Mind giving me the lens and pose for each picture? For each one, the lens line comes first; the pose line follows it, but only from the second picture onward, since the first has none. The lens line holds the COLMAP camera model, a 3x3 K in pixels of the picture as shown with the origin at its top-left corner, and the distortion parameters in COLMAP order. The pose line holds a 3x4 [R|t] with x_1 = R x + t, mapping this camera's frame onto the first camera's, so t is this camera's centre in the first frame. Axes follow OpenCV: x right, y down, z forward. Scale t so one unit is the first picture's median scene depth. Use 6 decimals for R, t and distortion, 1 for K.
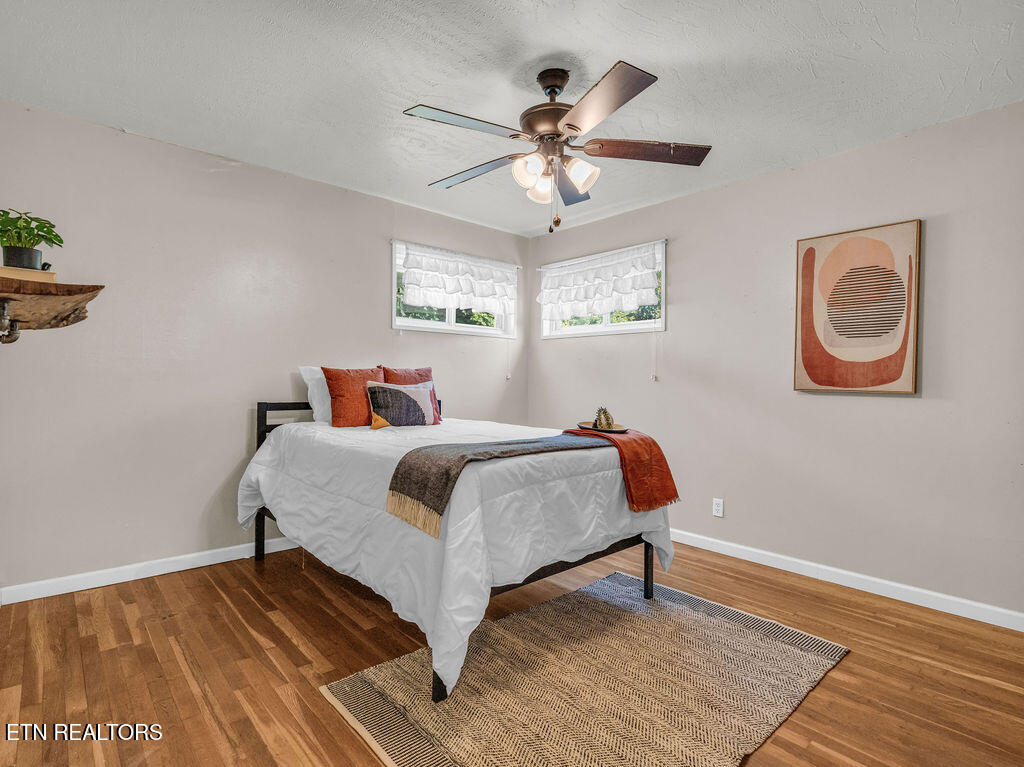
lens RADIAL K [[532.2, 0, 503.7], [0, 532.2, 397.0], [0, 0, 1]] dist [-0.005276, -0.000284]
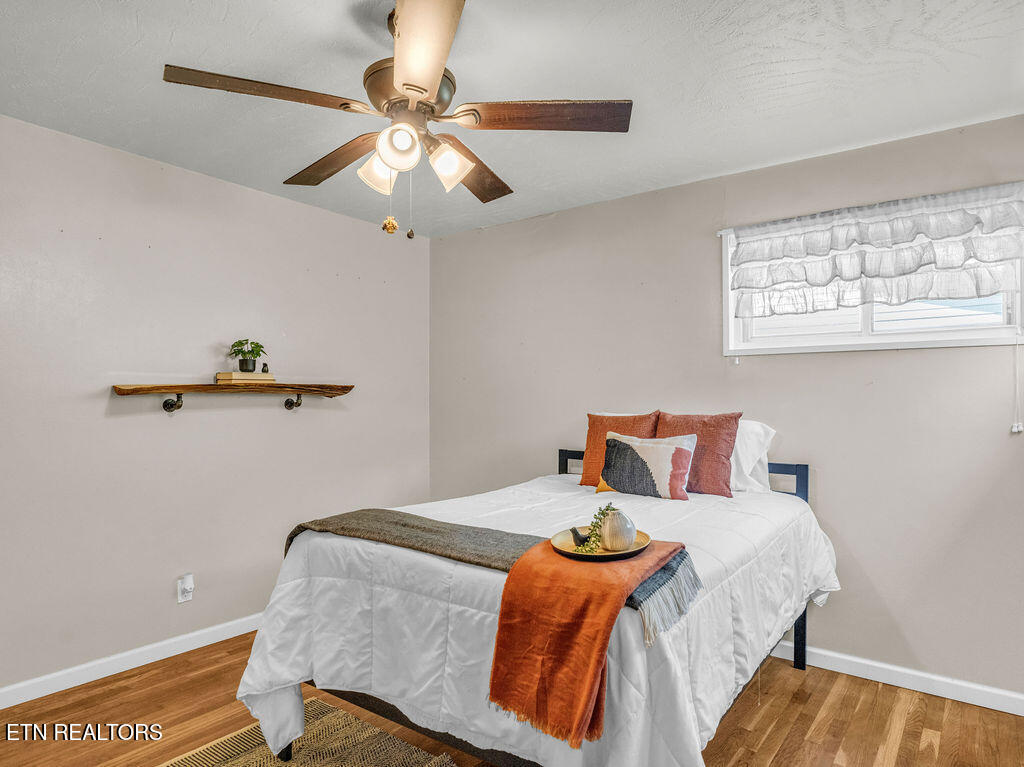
lens RADIAL K [[642.8, 0, 512.0], [0, 642.8, 383.5], [0, 0, 1]] dist [-0.002363, -0.000300]
pose [[0.185769, -0.032769, -0.982047, 0.731718], [-0.028309, 0.998850, -0.038684, -0.065786], [0.982186, 0.034987, 0.184628, 0.734854]]
